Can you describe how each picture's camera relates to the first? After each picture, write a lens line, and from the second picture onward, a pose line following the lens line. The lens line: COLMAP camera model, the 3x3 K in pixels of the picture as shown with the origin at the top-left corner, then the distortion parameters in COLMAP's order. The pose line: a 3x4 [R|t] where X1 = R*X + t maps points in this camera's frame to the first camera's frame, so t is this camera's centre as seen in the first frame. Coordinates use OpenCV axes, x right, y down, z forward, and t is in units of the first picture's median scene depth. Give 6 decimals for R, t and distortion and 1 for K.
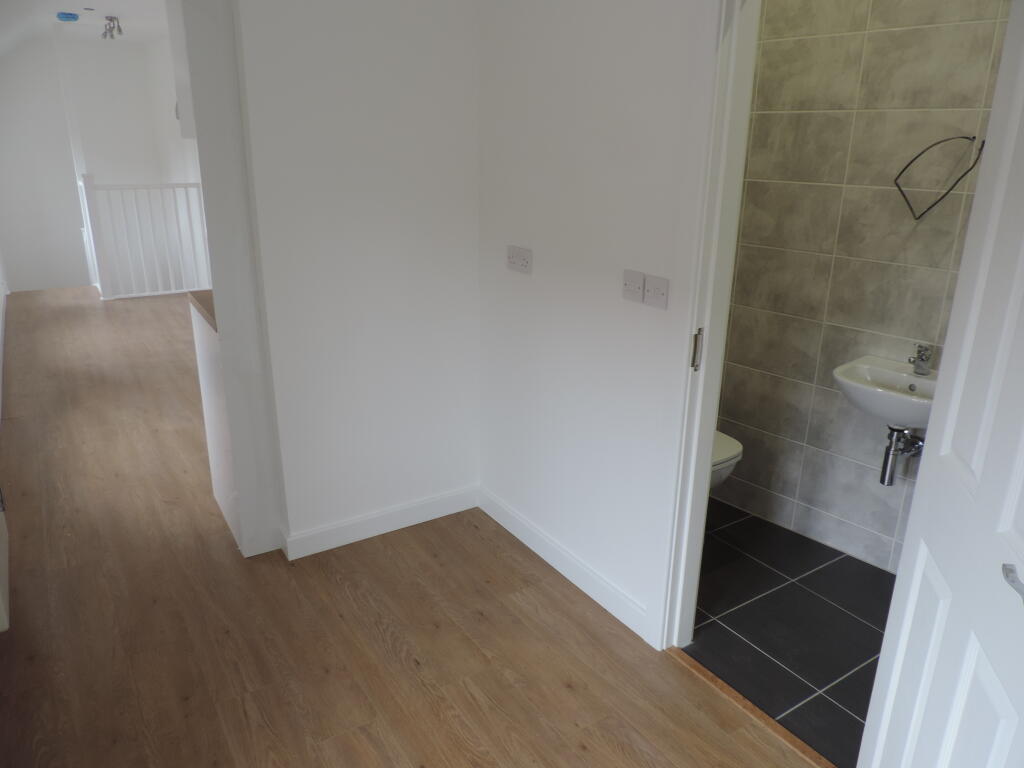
lens RADIAL K [[724.9, 0, 506.5], [0, 724.9, 388.1], [0, 0, 1]] dist [-0.017346, 0.002102]
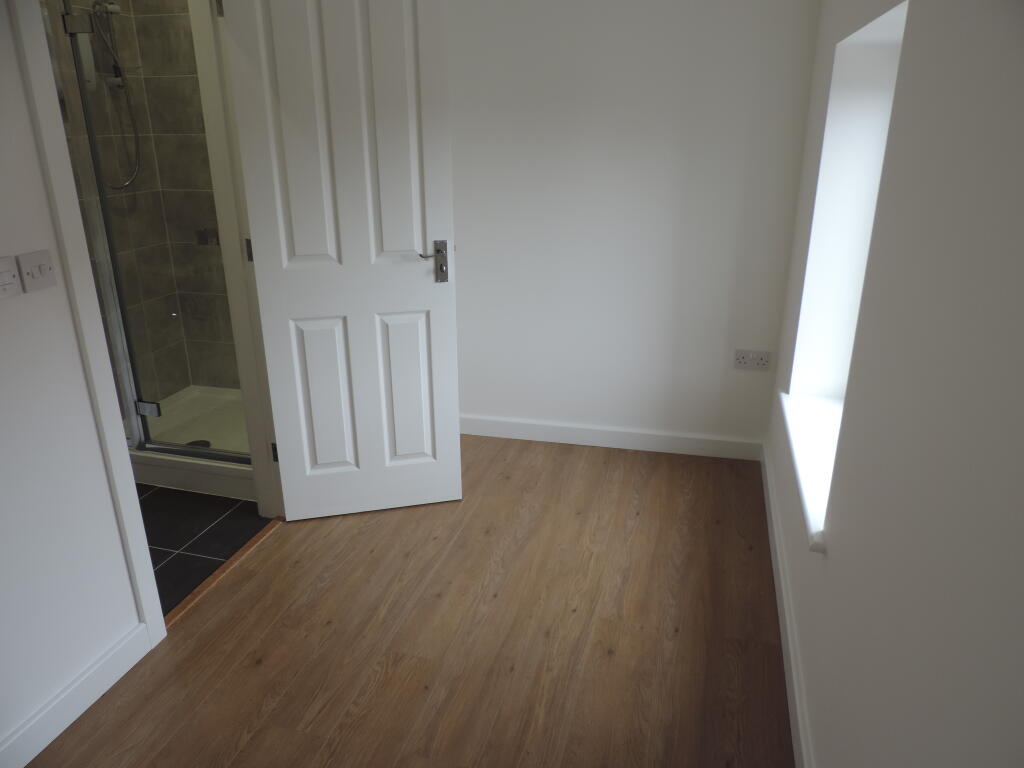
lens RADIAL K [[724.9, 0, 515.6], [0, 724.9, 388.8], [0, 0, 1]] dist [-0.017346, 0.002102]
pose [[-0.672721, -0.257715, 0.693563, -0.478566], [0.243606, 0.807968, 0.536511, -0.209566], [-0.698644, 0.529878, -0.480756, 0.688898]]
